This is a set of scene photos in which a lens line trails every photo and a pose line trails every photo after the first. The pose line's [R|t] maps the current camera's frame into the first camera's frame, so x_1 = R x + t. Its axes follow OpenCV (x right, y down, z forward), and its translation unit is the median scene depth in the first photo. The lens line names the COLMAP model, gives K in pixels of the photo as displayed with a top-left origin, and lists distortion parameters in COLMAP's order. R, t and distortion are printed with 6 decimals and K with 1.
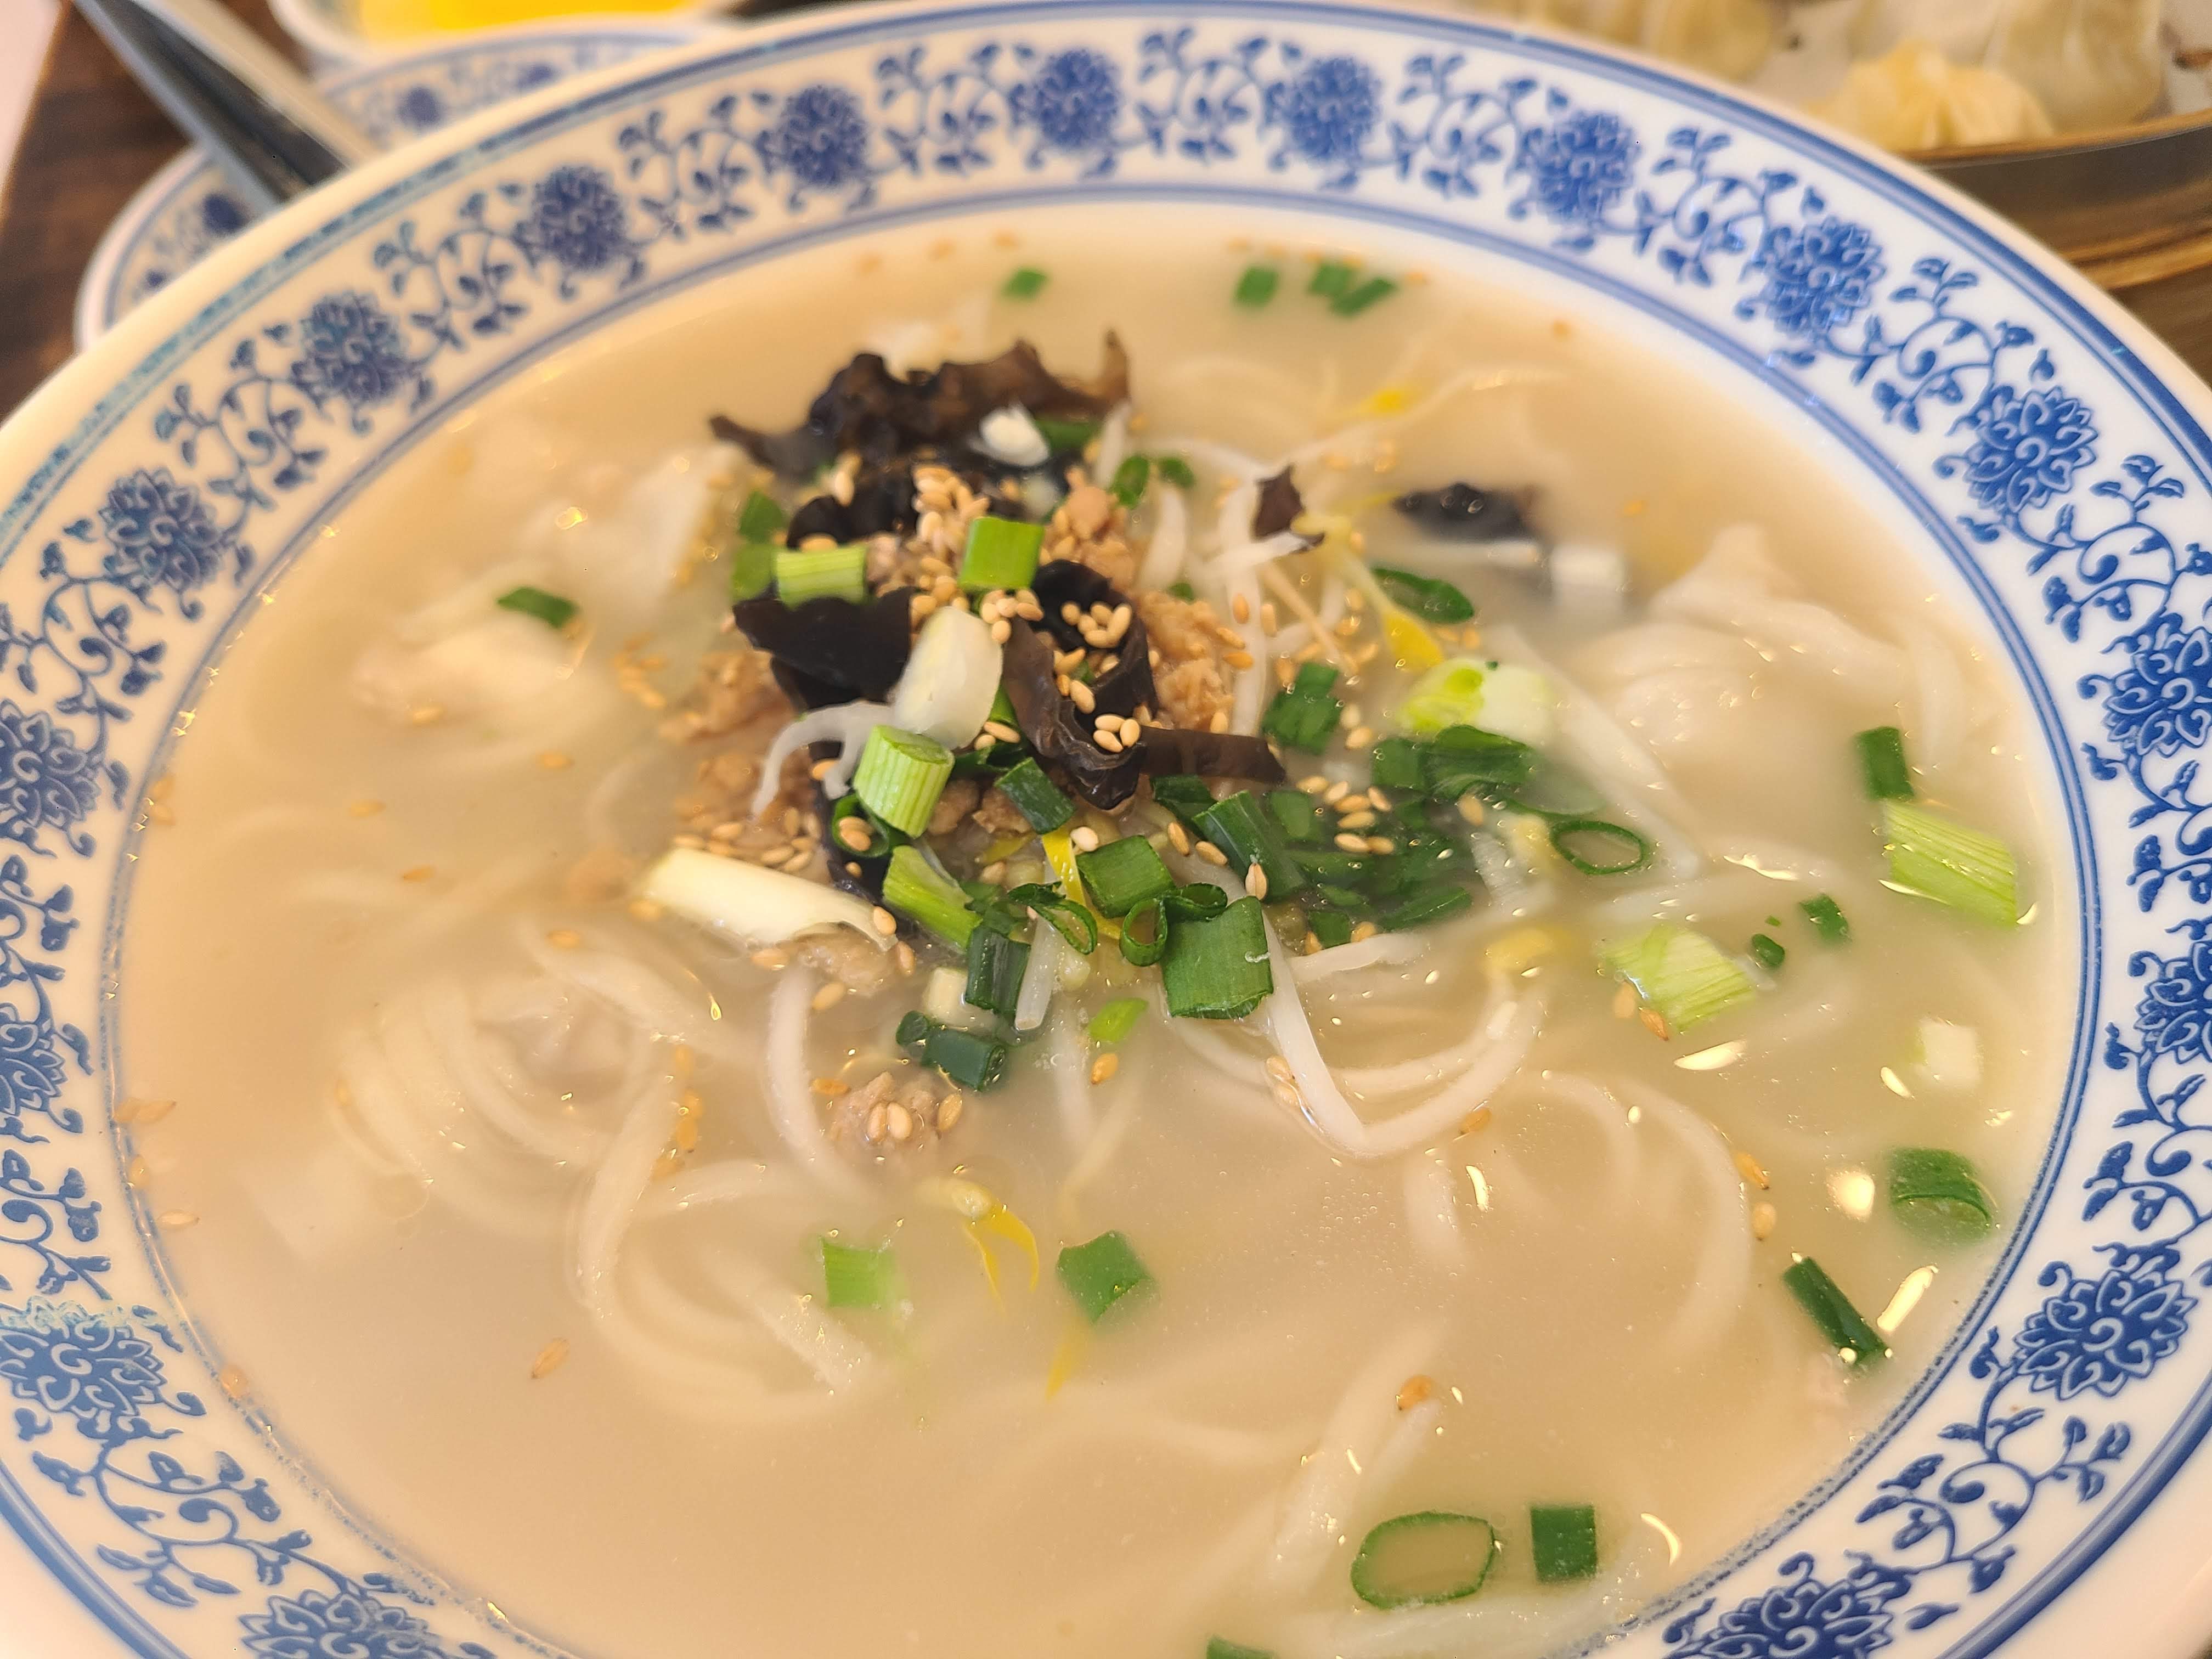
lens RADIAL K [[1792.2, 0, 1059.4], [0, 1792.2, 822.9], [0, 0, 1]] dist [-0.036871, 0.003040]
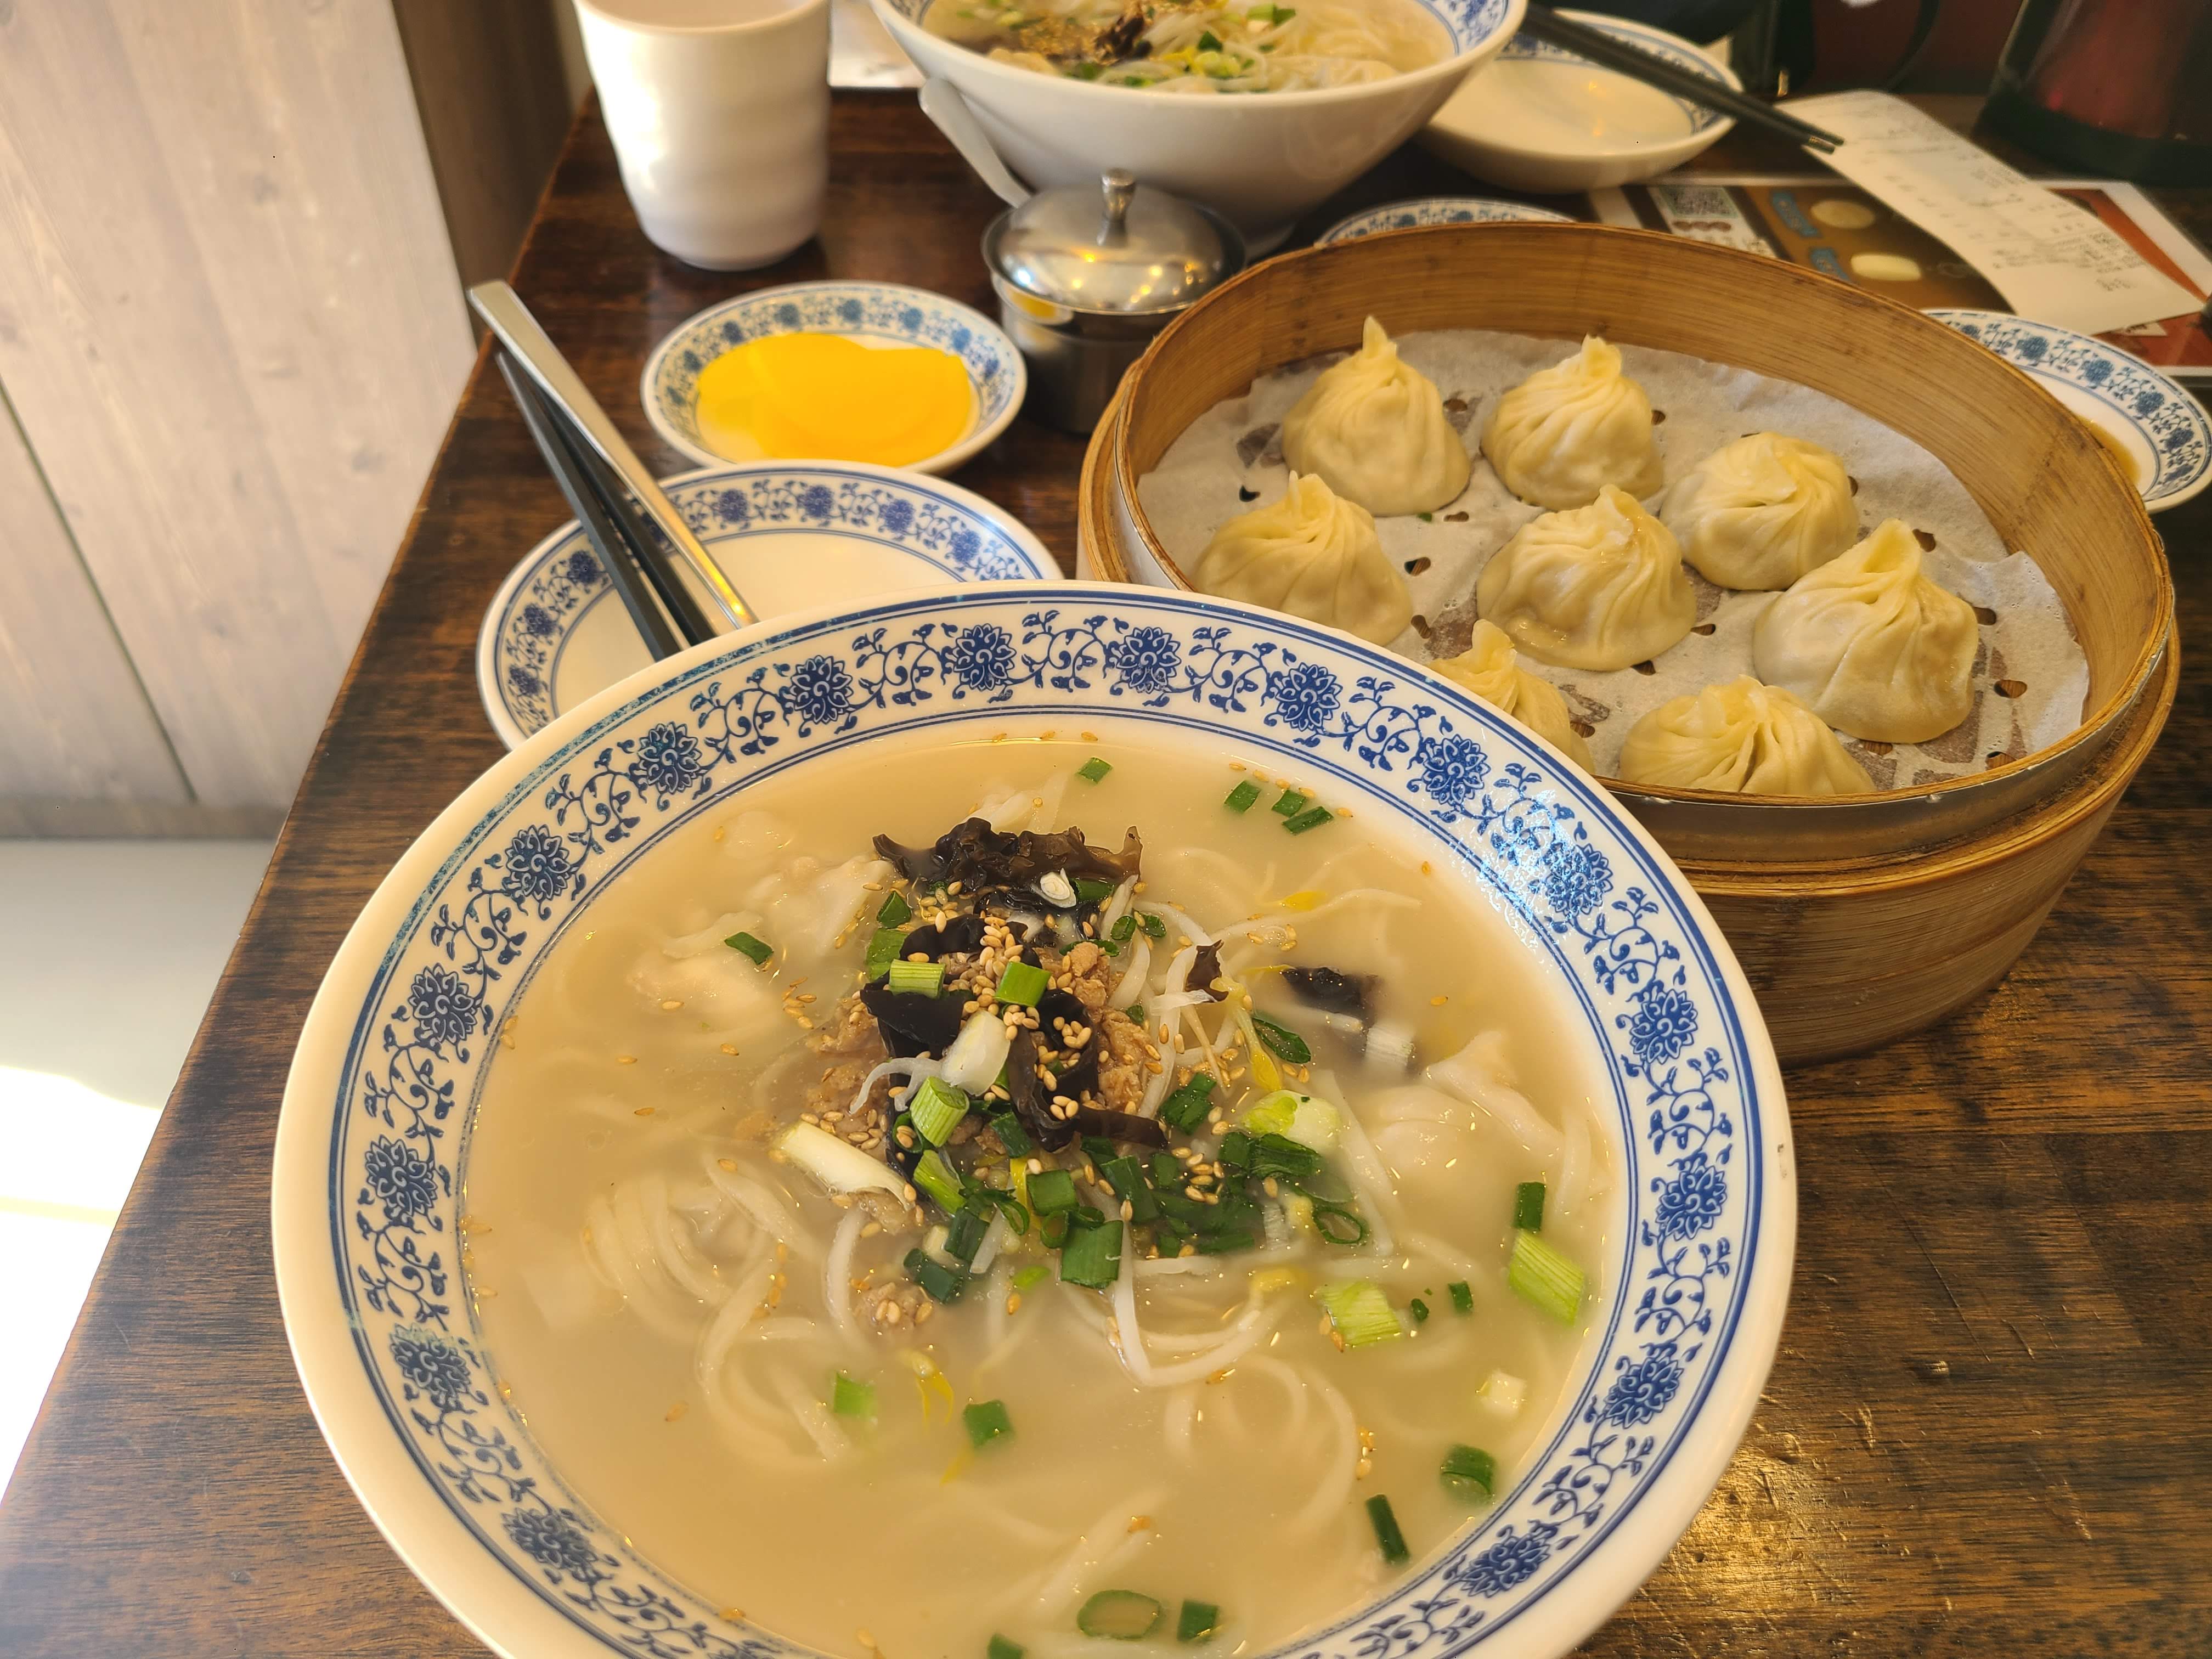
lens RADIAL K [[1634.8, 0, 1077.8], [0, 1634.8, 840.8], [0, 0, 1]] dist [0.000985, -0.006748]
pose [[0.982379, 0.174885, -0.065935, 0.099570], [-0.180747, 0.978733, -0.097021, -0.145284], [0.047565, 0.107229, 0.993096, -0.563963]]
